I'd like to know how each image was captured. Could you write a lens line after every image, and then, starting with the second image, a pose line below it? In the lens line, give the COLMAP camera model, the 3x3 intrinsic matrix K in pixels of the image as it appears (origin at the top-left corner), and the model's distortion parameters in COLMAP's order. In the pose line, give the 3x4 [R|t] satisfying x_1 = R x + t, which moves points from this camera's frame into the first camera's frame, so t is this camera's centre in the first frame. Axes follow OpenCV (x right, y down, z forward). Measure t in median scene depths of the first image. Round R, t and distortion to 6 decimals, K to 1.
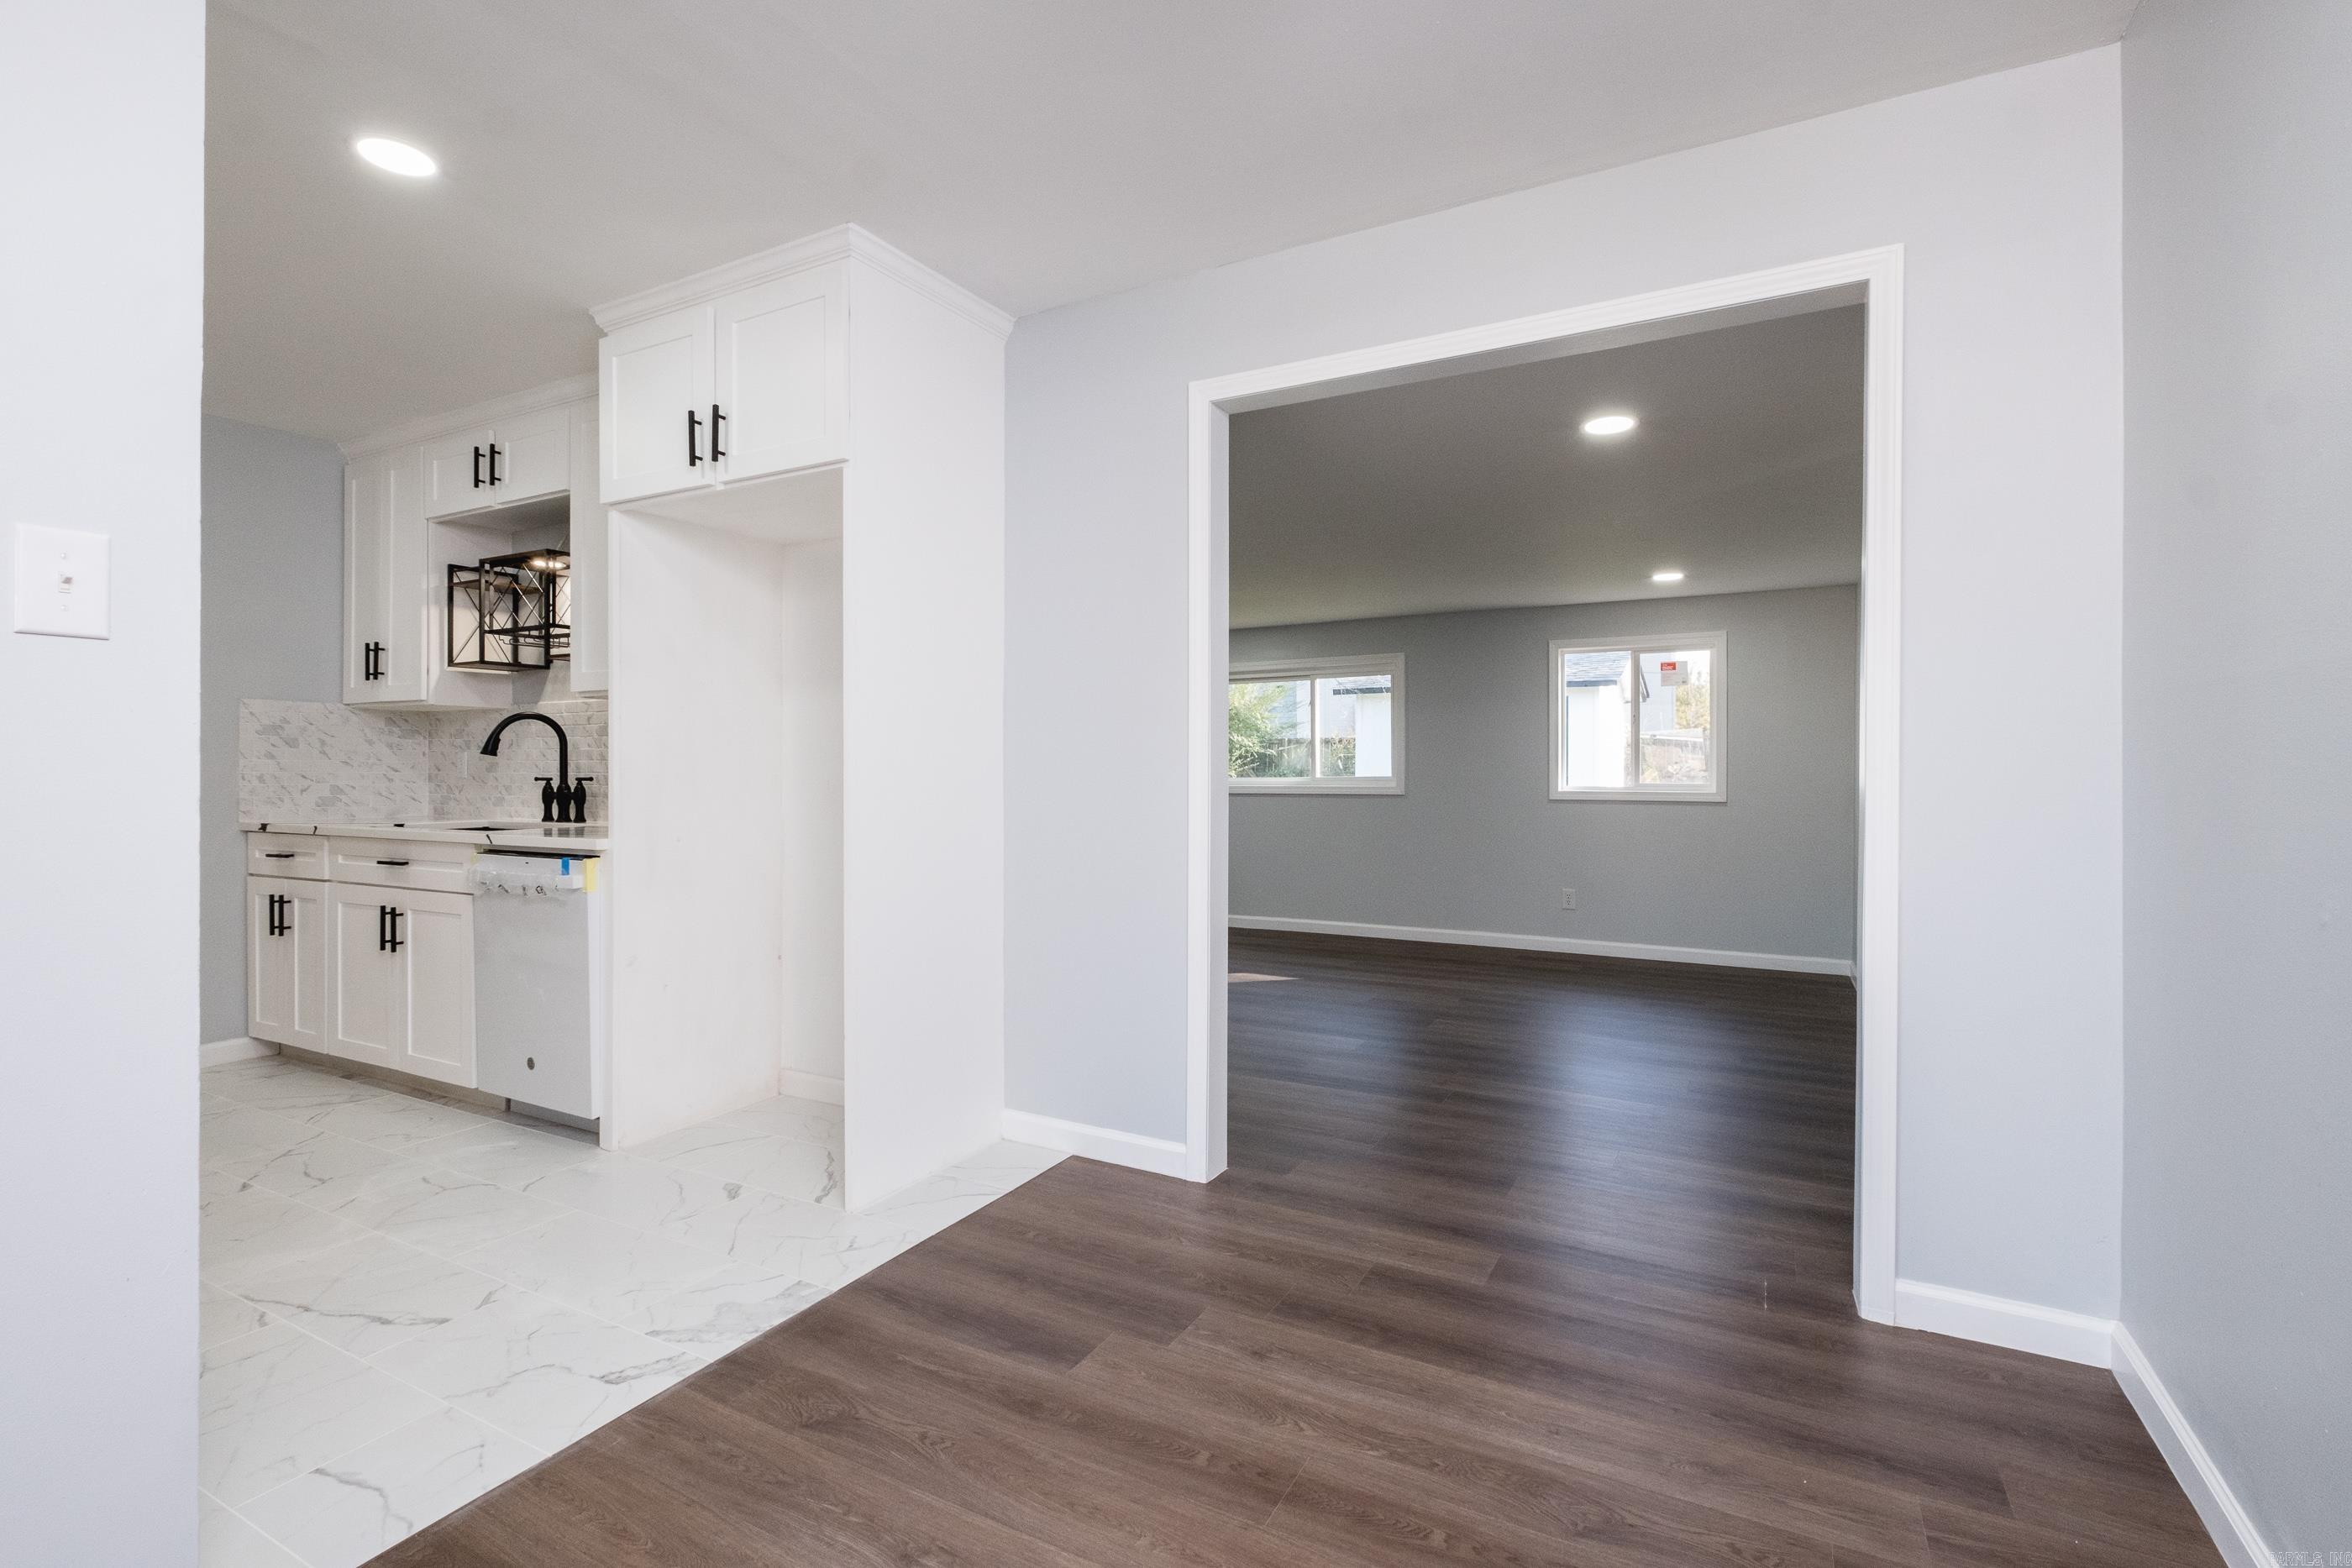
lens RADIAL K [[1048.8, 0, 1187.7], [0, 1048.8, 774.1], [0, 0, 1]] dist [0.000045, -0.001006]
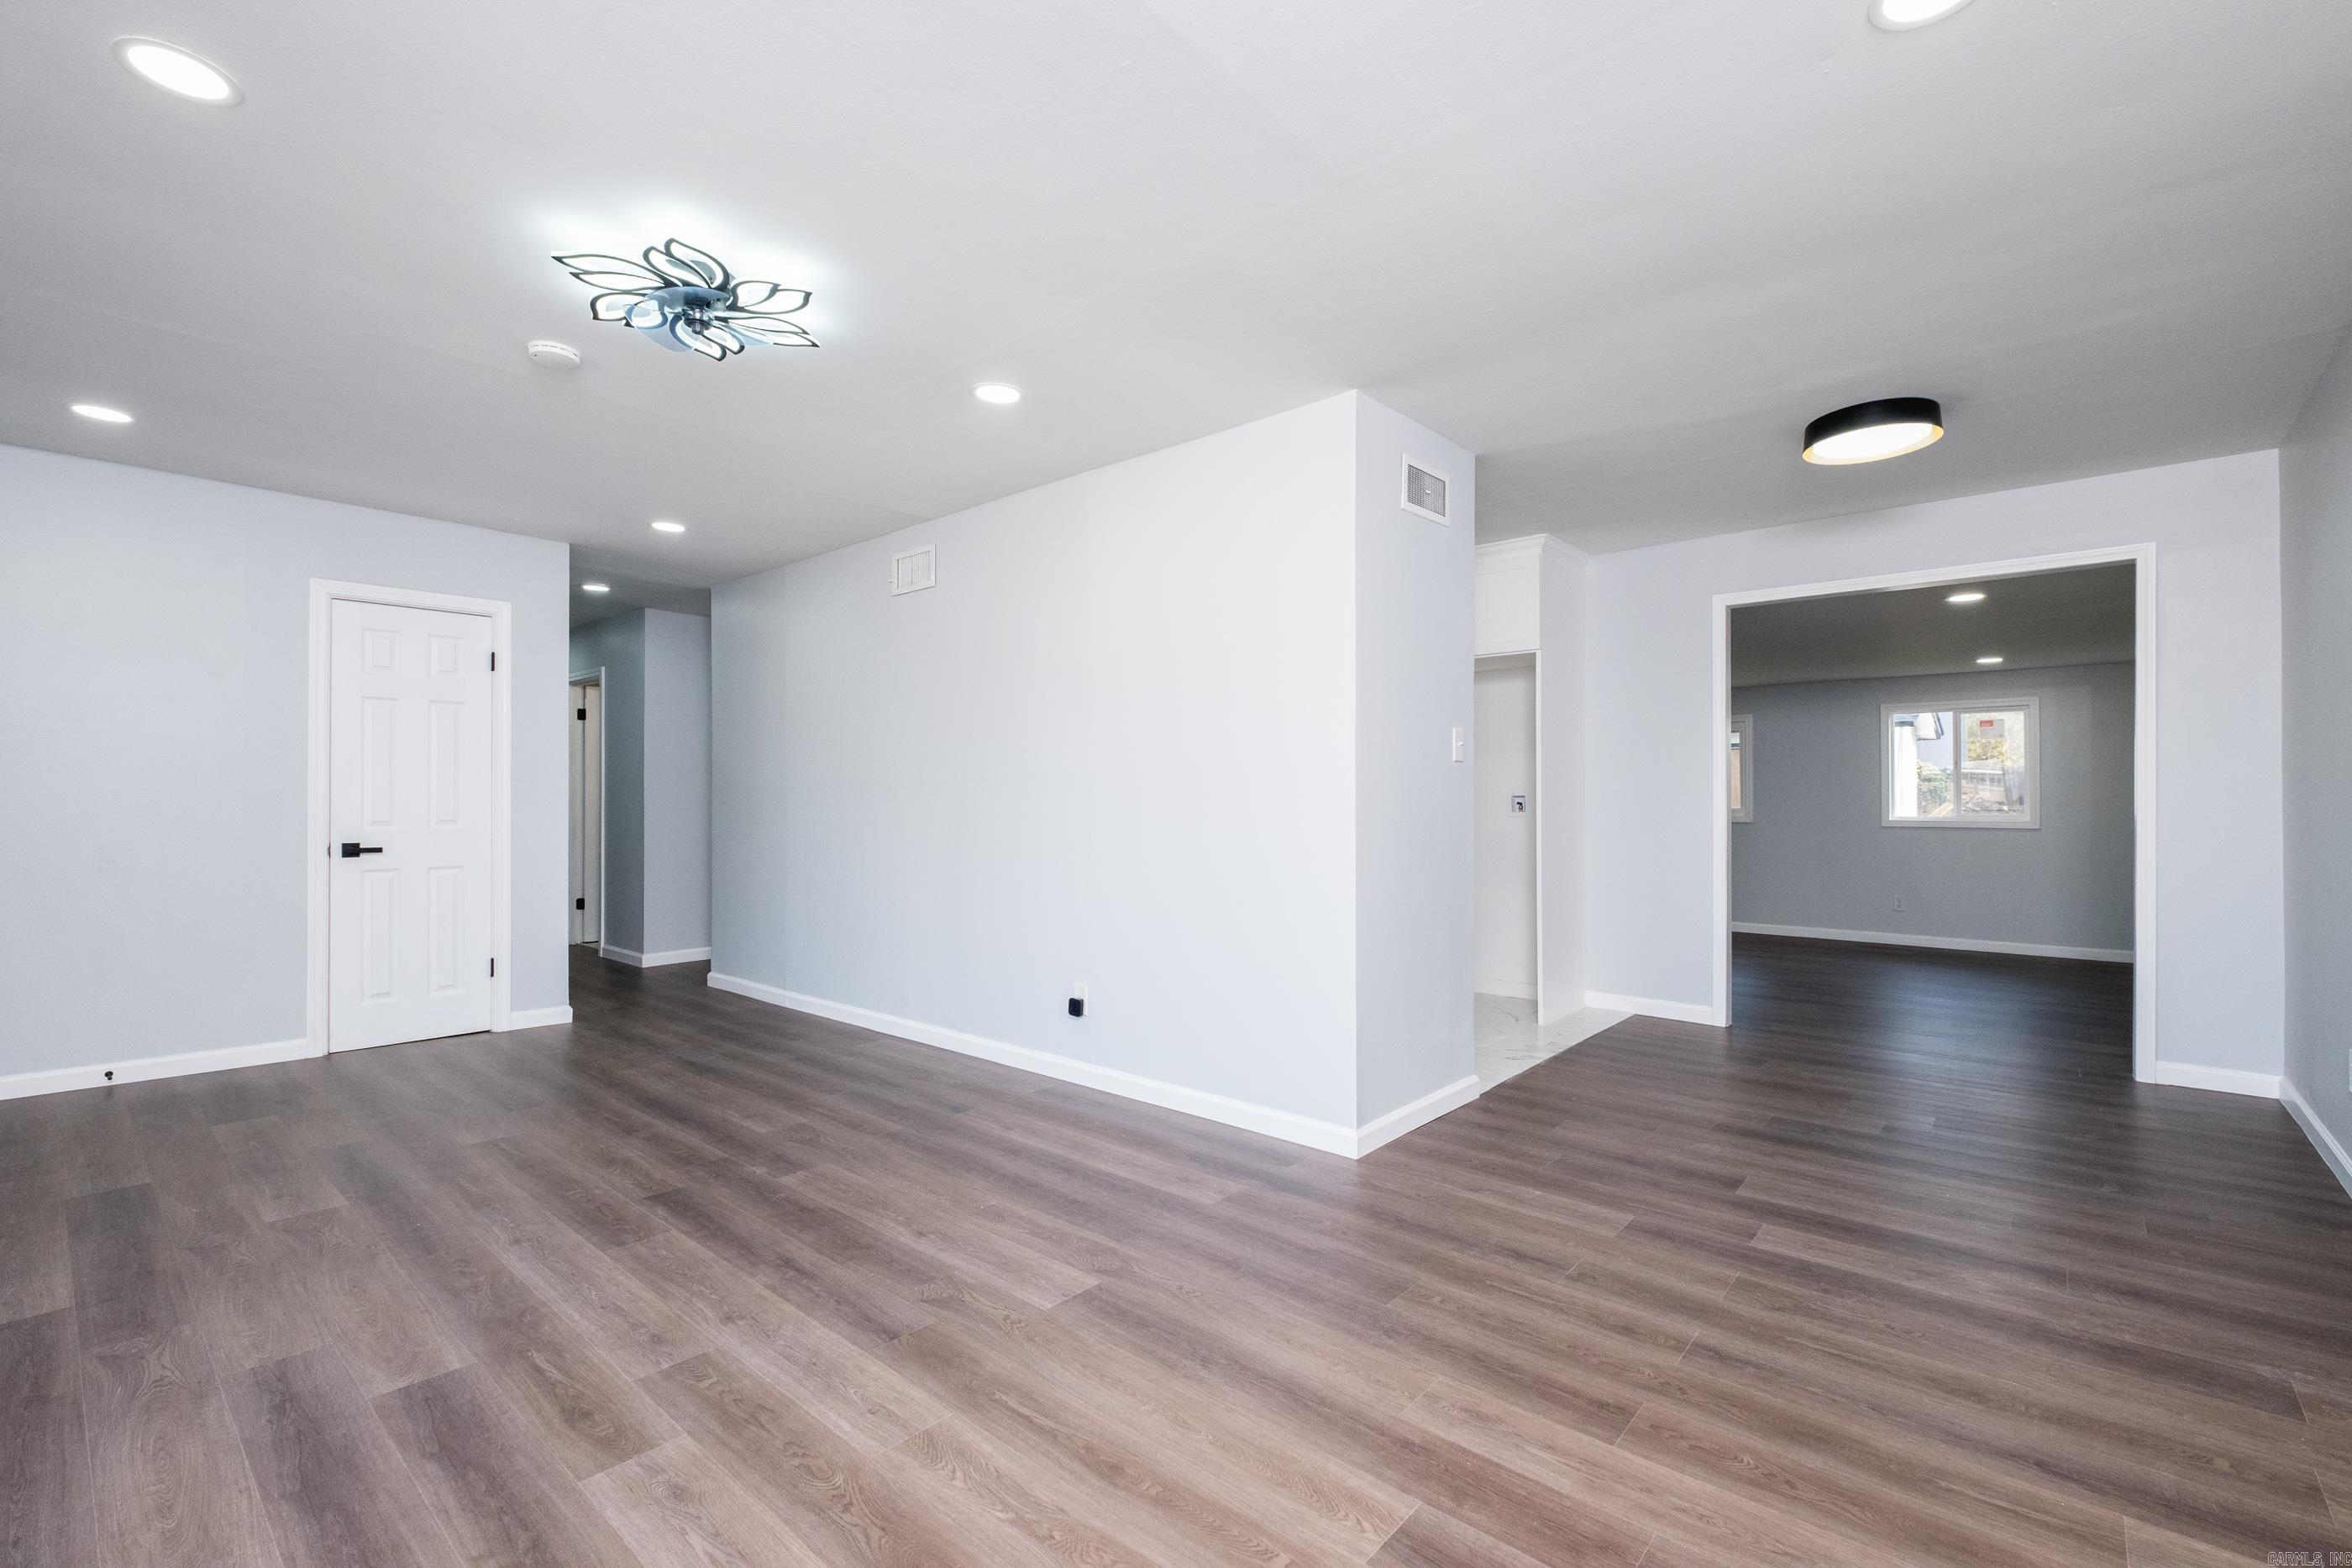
lens RADIAL K [[1015.6, 0, 1171.2], [0, 1015.6, 794.4], [0, 0, 1]] dist [-0.001043, -0.000578]
pose [[0.975181, -0.000580, -0.221409, -0.385037], [-0.002036, 0.999931, -0.011585, 0.001680], [0.221401, 0.011749, 0.975112, -0.691810]]
